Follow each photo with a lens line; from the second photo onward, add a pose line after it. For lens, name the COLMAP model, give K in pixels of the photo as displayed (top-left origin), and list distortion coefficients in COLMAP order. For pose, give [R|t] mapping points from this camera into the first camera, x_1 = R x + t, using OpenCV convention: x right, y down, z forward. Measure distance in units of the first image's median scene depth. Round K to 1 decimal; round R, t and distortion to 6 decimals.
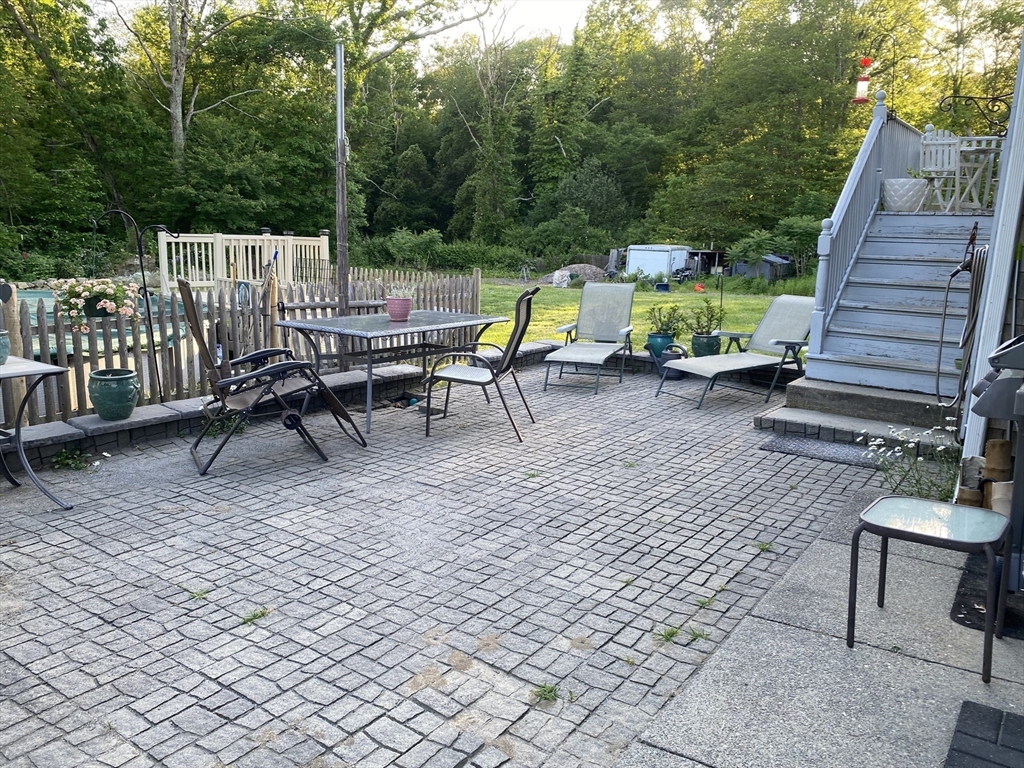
lens RADIAL K [[780.6, 0, 494.4], [0, 780.6, 390.7], [0, 0, 1]] dist [0.057700, -0.049828]
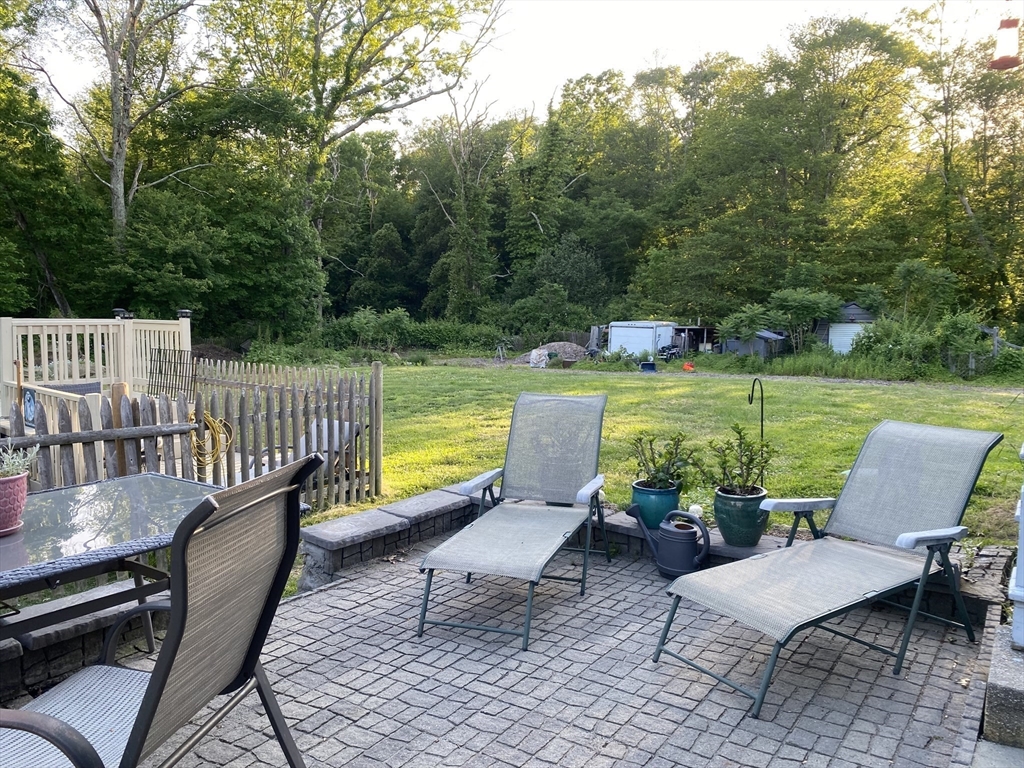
lens RADIAL K [[780.6, 0, 491.4], [0, 780.6, 403.6], [0, 0, 1]] dist [0.057700, -0.049828]
pose [[0.999807, -0.015443, 0.012107, 0.013569], [0.016380, 0.996531, -0.081592, -0.011335], [-0.010805, 0.081774, 0.996592, 0.062354]]
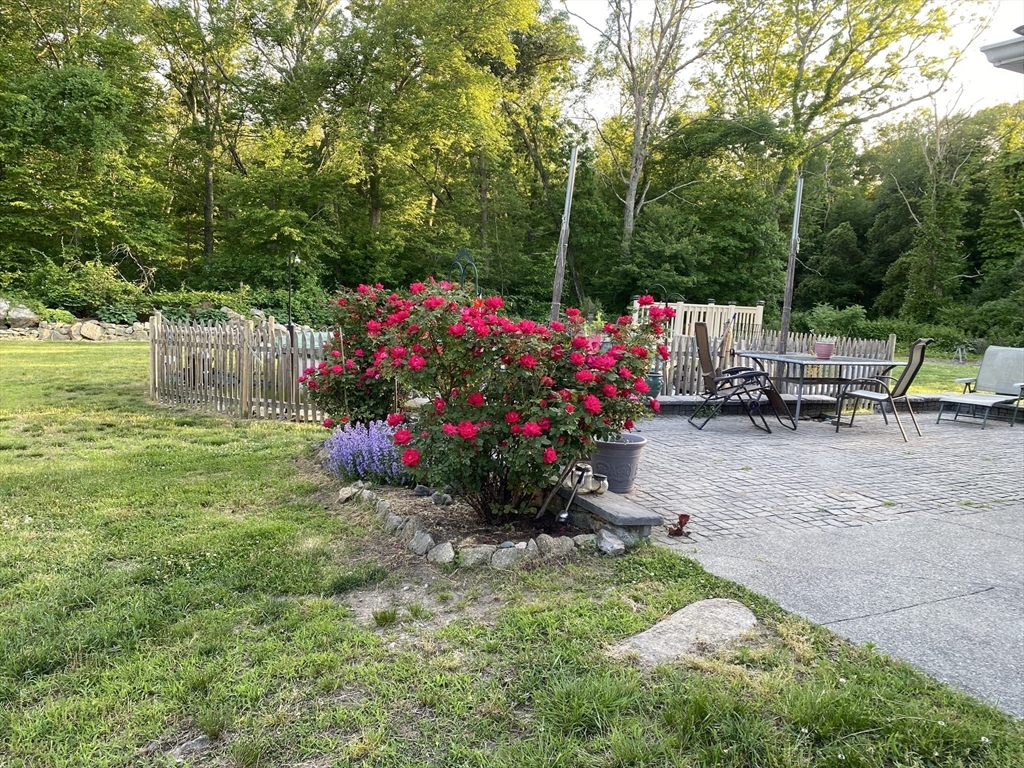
lens RADIAL K [[780.6, 0, 511.8], [0, 780.6, 393.6], [0, 0, 1]] dist [0.057700, -0.049828]
pose [[0.882757, 0.081650, -0.462680, 0.006339], [-0.122904, 0.990623, -0.059674, 0.016253], [0.453469, 0.109543, 0.884515, -0.062816]]
